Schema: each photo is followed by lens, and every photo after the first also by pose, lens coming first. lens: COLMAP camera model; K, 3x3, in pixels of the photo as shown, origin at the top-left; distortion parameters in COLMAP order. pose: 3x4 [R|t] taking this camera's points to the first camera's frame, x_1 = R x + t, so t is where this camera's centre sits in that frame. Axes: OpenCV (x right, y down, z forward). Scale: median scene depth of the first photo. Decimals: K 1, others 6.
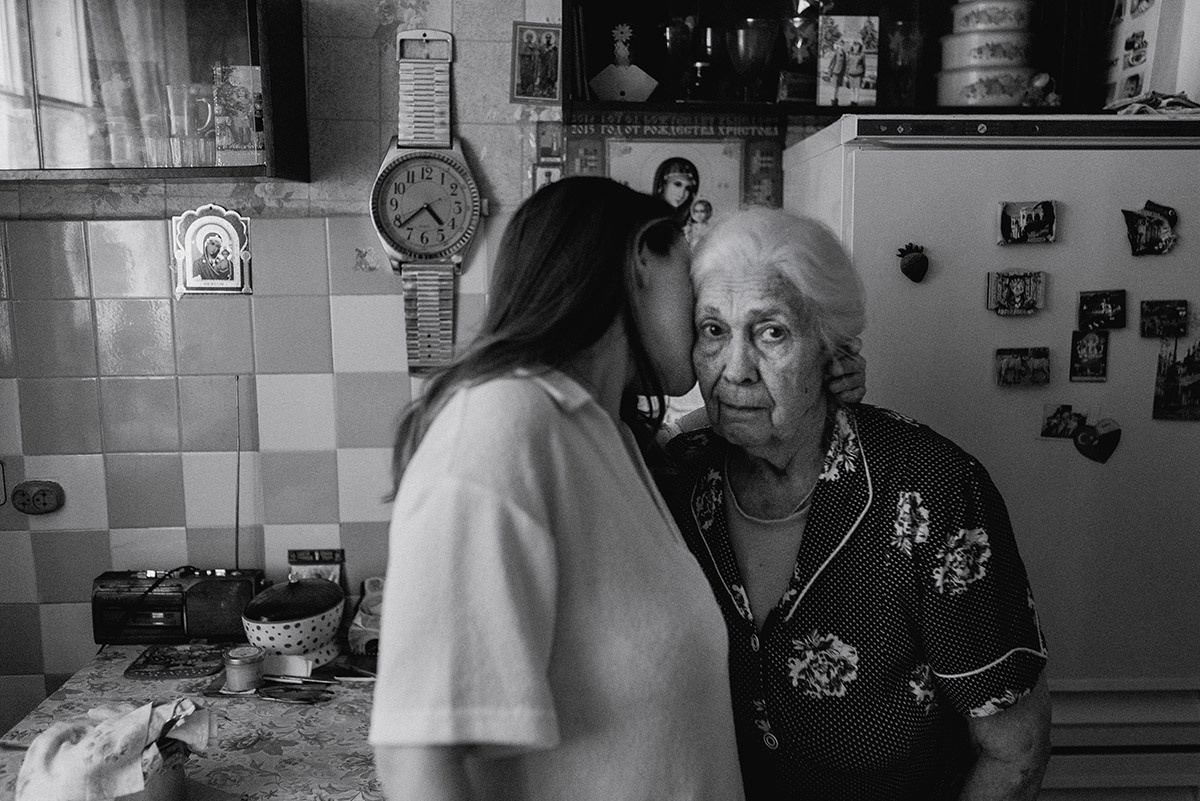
lens RADIAL K [[1157.4, 0, 600.0], [0, 1157.4, 400.5], [0, 0, 1]] dist [0.002956, -0.005458]
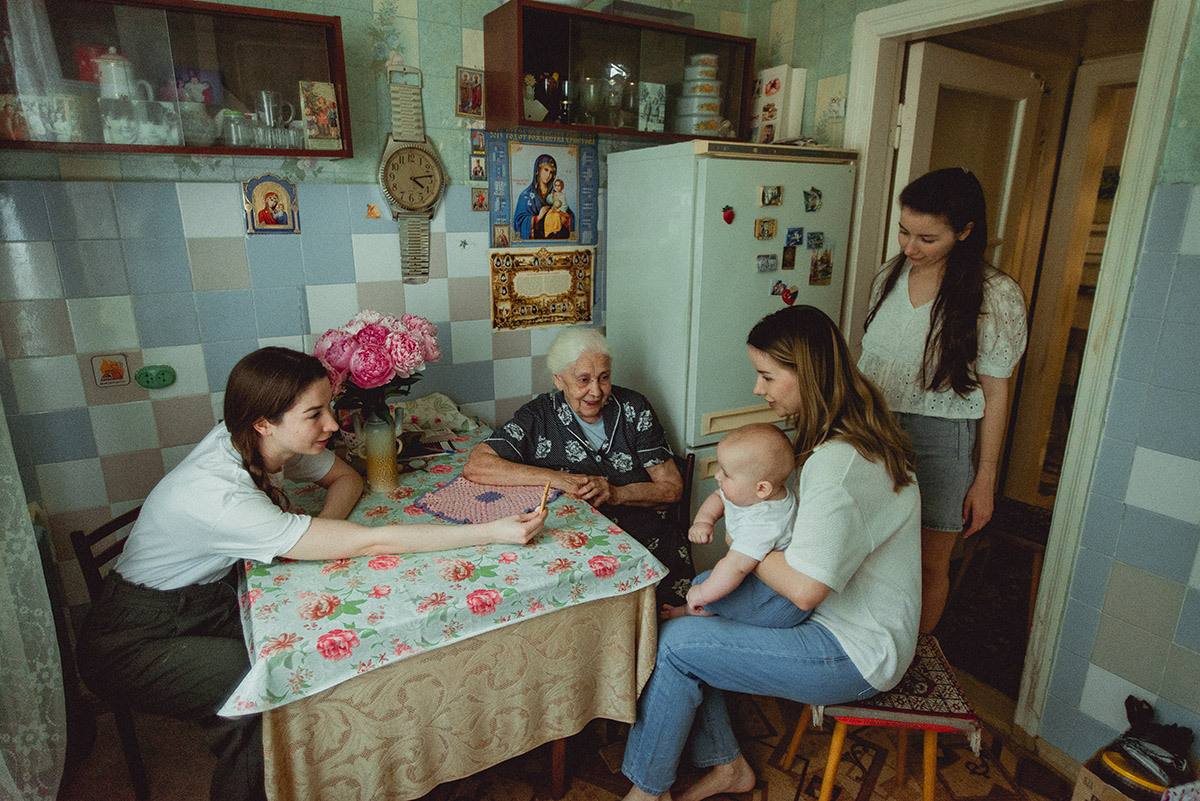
lens RADIAL K [[692.5, 0, 596.0], [0, 692.5, 404.5], [0, 0, 1]] dist [0.006629, -0.011621]
pose [[0.888562, -0.116987, 0.443589, -0.396068], [0.050568, 0.986023, 0.158749, 0.007241], [-0.455960, -0.118627, 0.882059, -0.036420]]
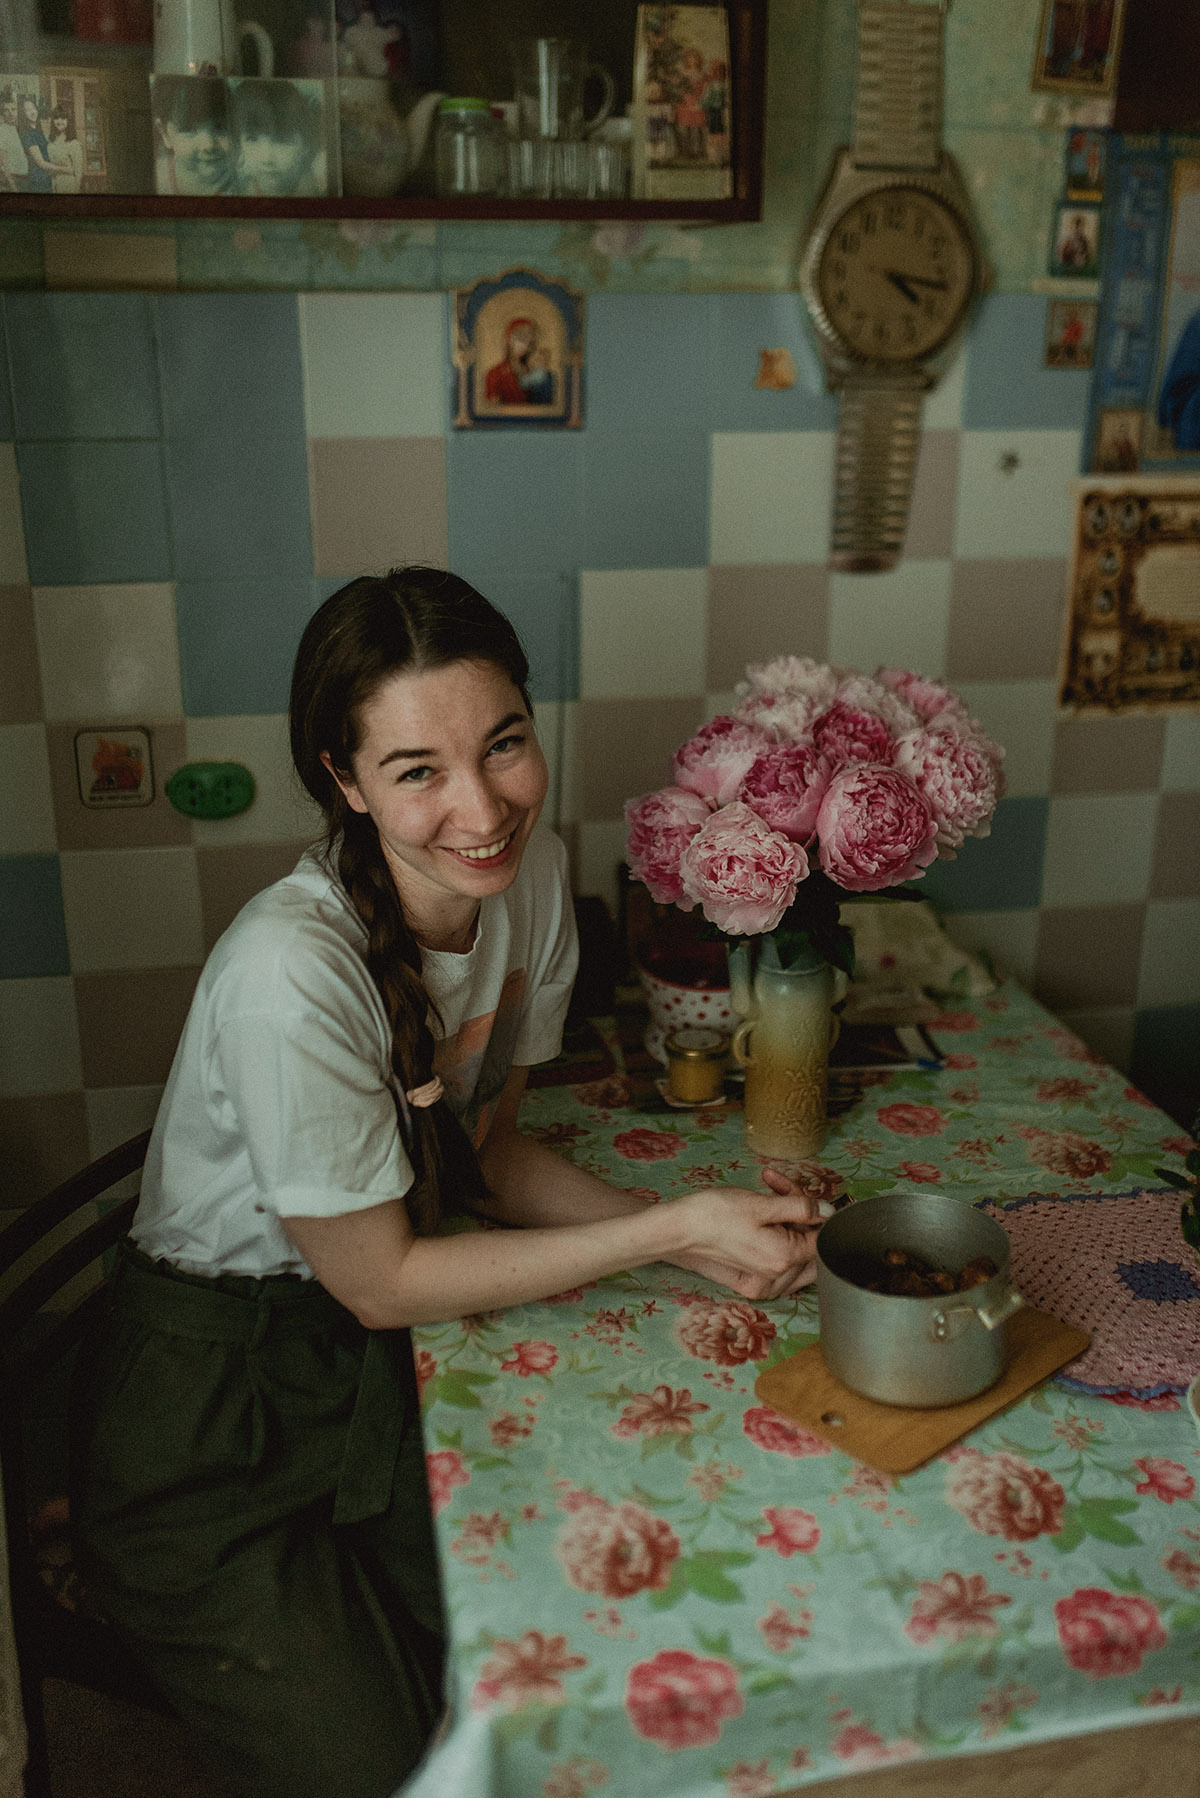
lens RADIAL K [[1734.1, 0, 601.8], [0, 1734.1, 888.4], [0, 0, 1]] dist [0.002956, -0.005458]
pose [[0.987460, -0.038811, 0.153027, -0.441313], [0.009973, 0.982710, 0.184882, -0.027448], [-0.157557, -0.181037, 0.970774, 0.118279]]
